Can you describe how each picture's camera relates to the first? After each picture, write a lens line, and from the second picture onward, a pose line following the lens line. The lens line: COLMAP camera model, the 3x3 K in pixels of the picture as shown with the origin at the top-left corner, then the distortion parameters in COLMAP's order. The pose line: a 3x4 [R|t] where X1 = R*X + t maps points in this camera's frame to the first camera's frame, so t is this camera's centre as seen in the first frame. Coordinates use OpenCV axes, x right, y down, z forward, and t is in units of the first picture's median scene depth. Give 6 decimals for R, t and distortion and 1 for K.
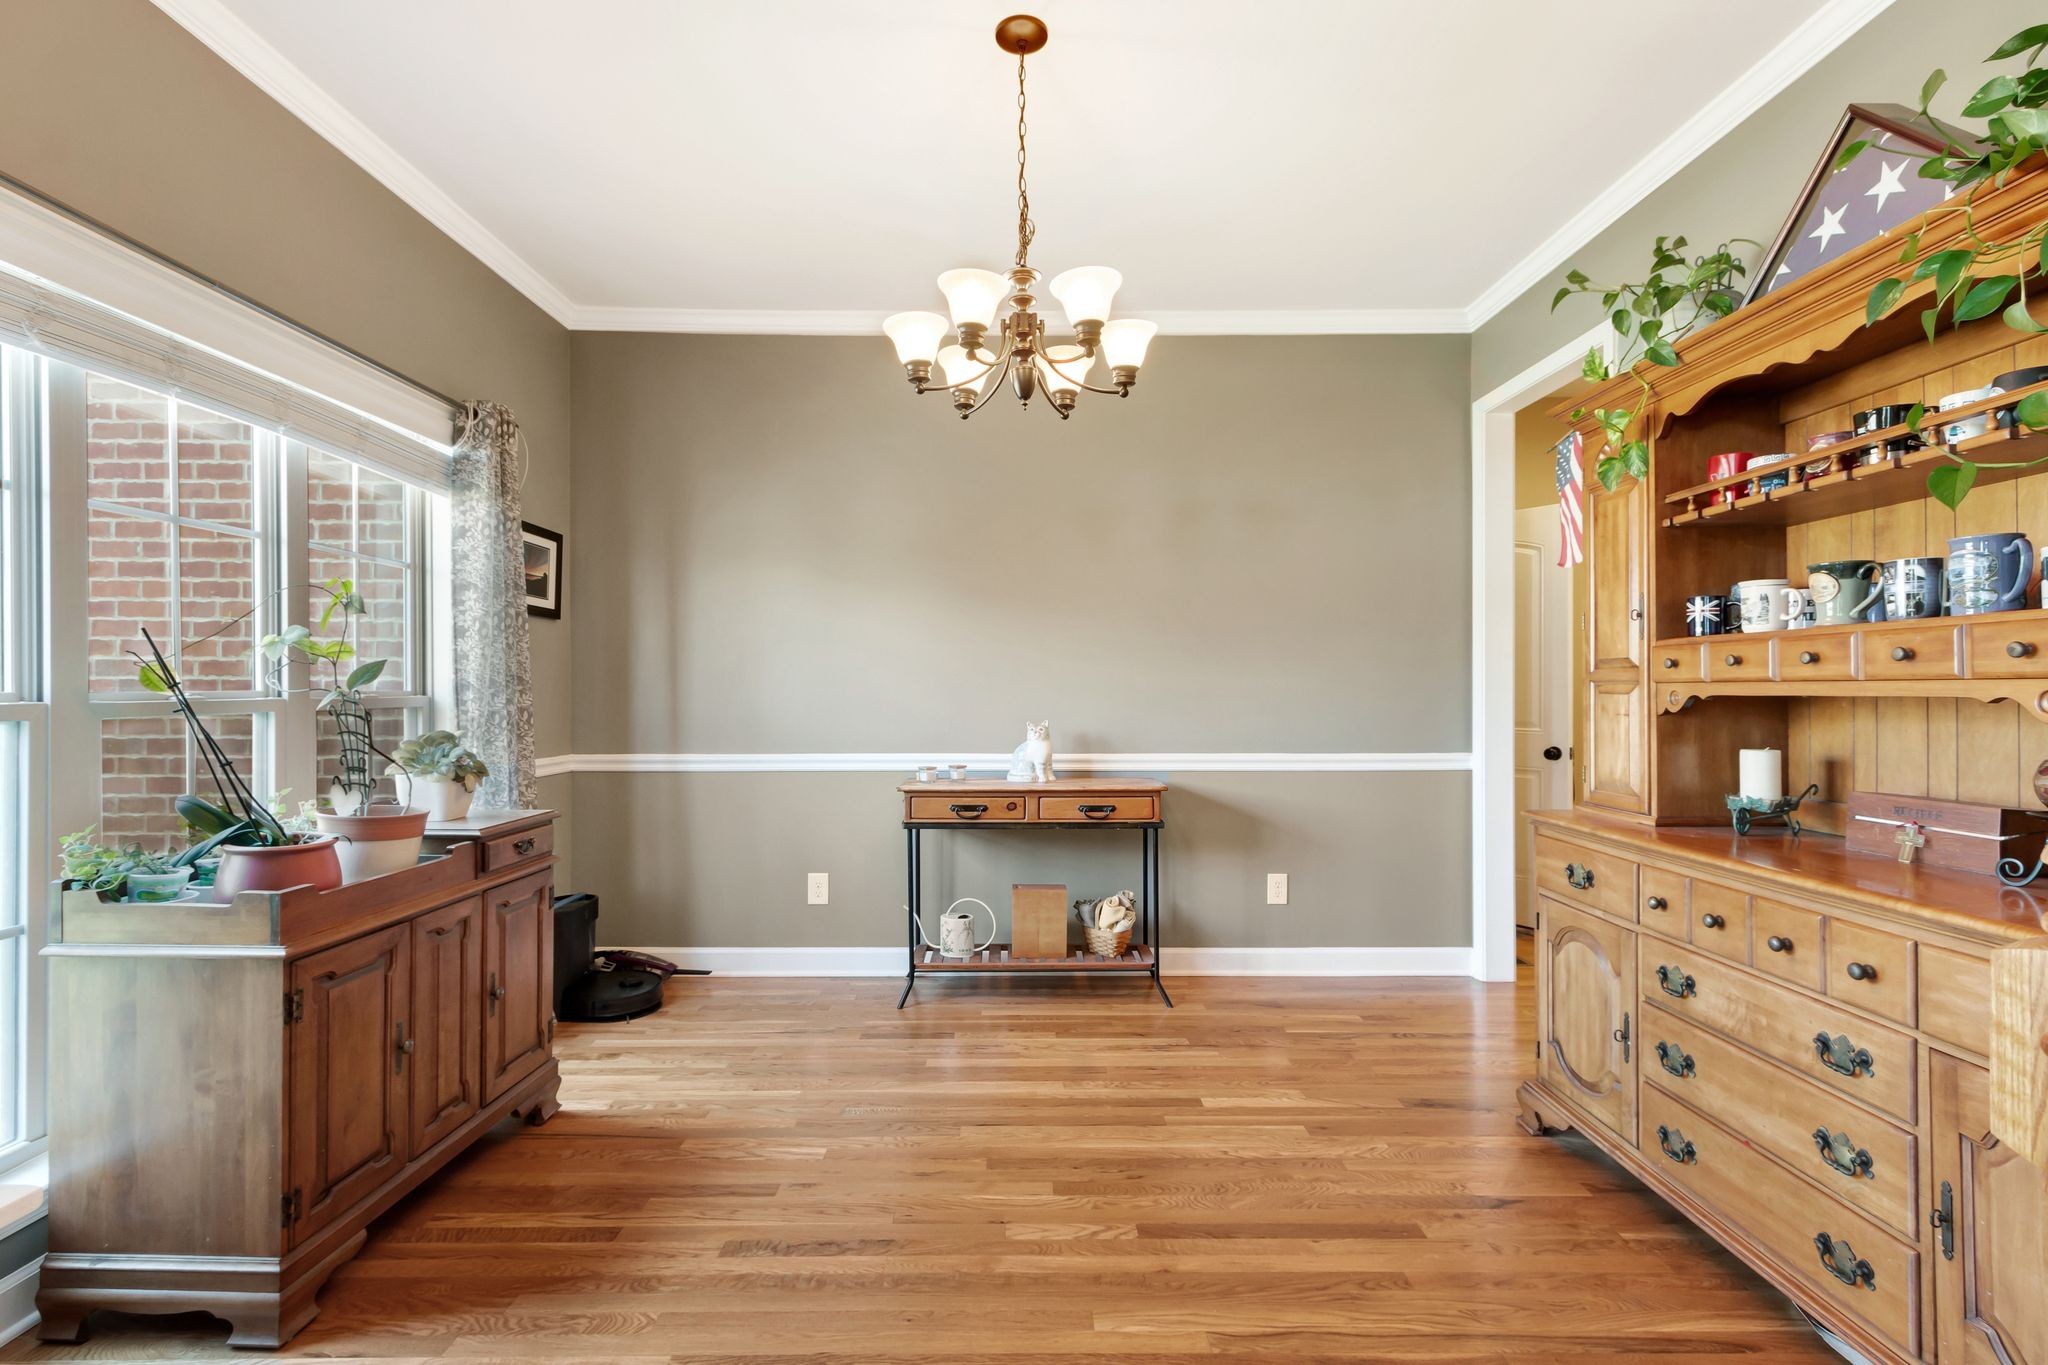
lens RADIAL K [[939.7, 0, 1014.8], [0, 939.7, 692.0], [0, 0, 1]] dist [0.003478, -0.000352]
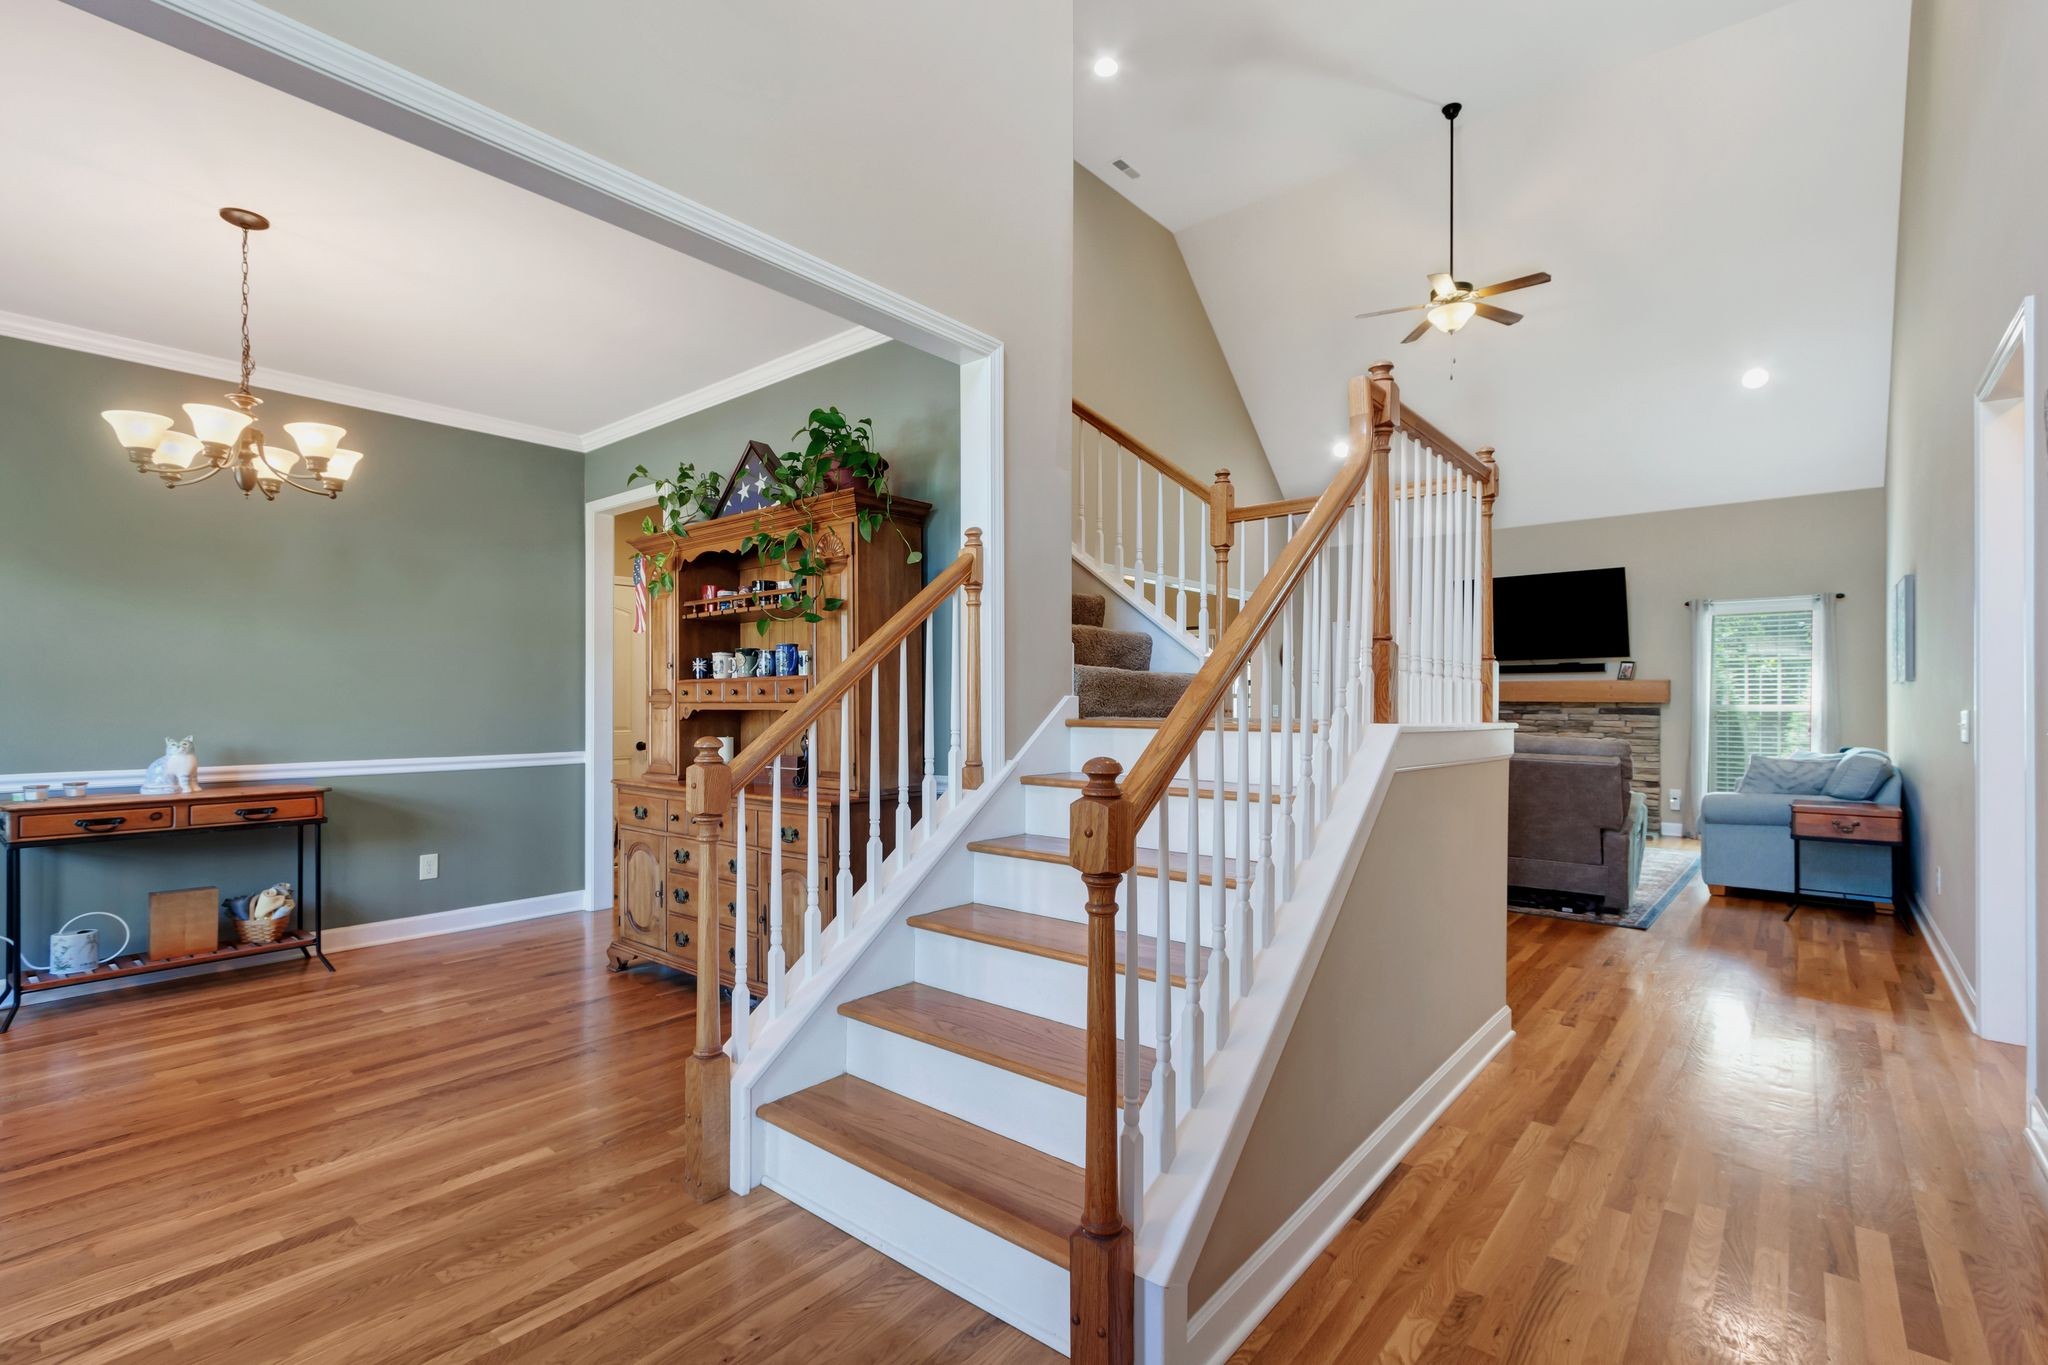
lens RADIAL K [[939.7, 0, 1014.8], [0, 939.7, 692.0], [0, 0, 1]] dist [0.003478, -0.000352]
pose [[0.643309, 0.008834, 0.765556, -0.291012], [0.002767, 0.999900, -0.013864, -0.003582], [-0.765602, 0.011038, 0.643220, -0.653461]]
